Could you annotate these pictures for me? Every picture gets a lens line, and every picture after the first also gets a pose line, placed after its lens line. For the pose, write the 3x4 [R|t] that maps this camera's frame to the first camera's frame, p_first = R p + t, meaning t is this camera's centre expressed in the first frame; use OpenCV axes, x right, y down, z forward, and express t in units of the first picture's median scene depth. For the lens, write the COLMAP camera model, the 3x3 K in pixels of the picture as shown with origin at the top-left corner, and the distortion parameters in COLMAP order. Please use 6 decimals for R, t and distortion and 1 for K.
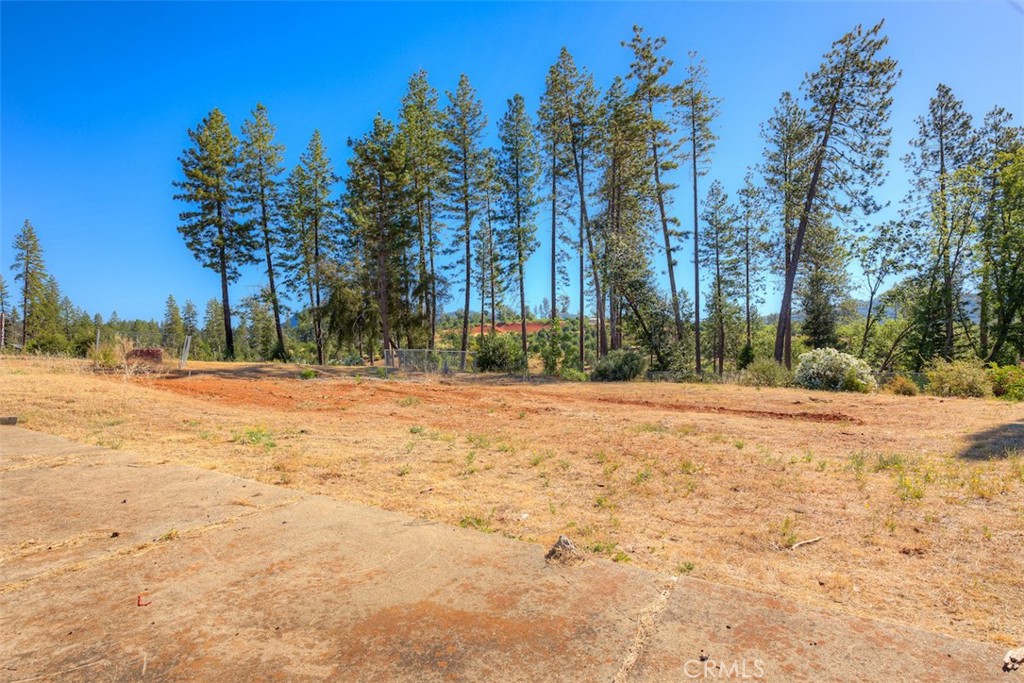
lens RADIAL K [[518.5, 0, 513.0], [0, 518.5, 341.0], [0, 0, 1]] dist [0.002333, 0.000547]
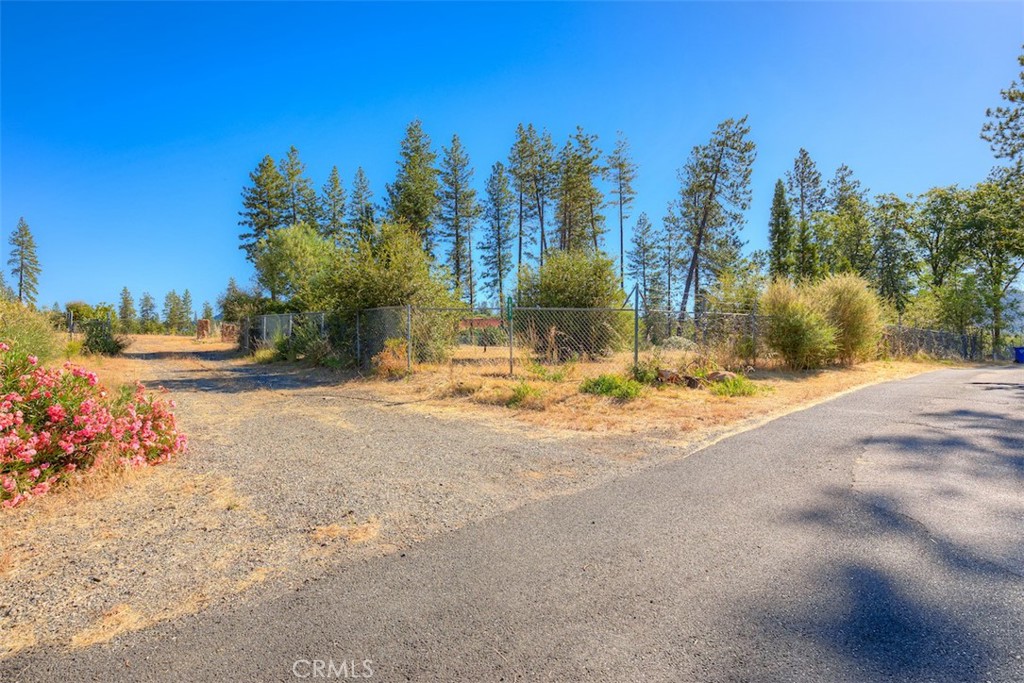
lens RADIAL K [[528.9, 0, 514.2], [0, 528.9, 341.6], [0, 0, 1]] dist [-0.002030, -0.000033]
pose [[0.996314, 0.005457, 0.085611, -0.061359], [-0.006255, 0.999939, 0.009051, 0.009539], [-0.085557, -0.009554, 0.996288, -0.401928]]
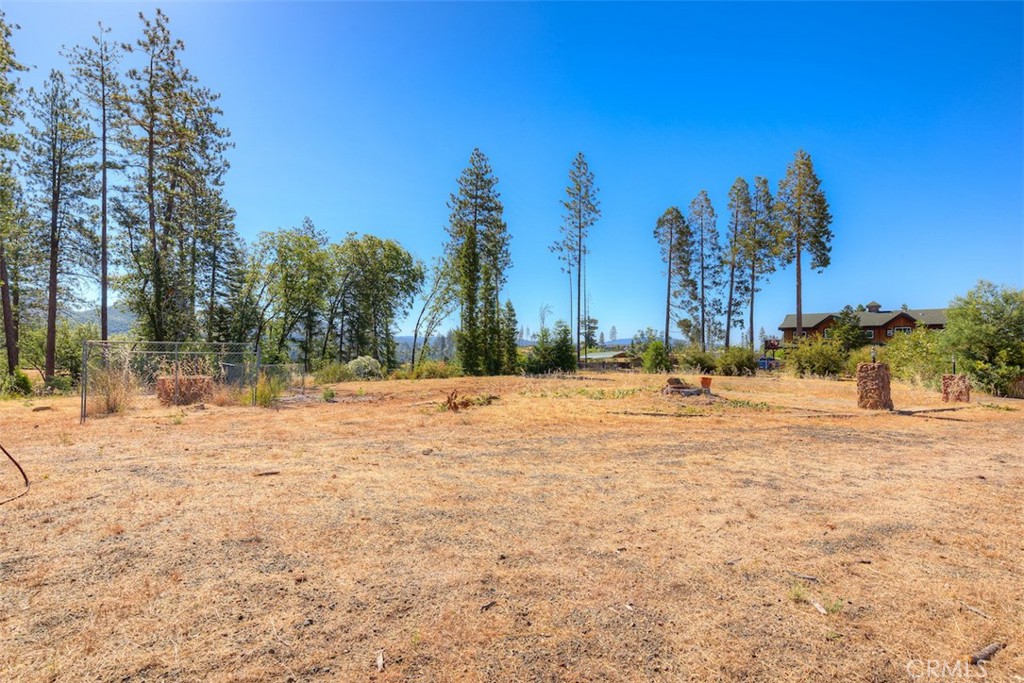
lens RADIAL K [[518.5, 0, 514.6], [0, 518.5, 341.8], [0, 0, 1]] dist [0.002333, 0.000547]
pose [[-0.031313, 0.011310, 0.999446, -0.528791], [-0.014681, 0.999823, -0.011774, -0.007607], [-0.999402, -0.015041, -0.031142, 0.284059]]
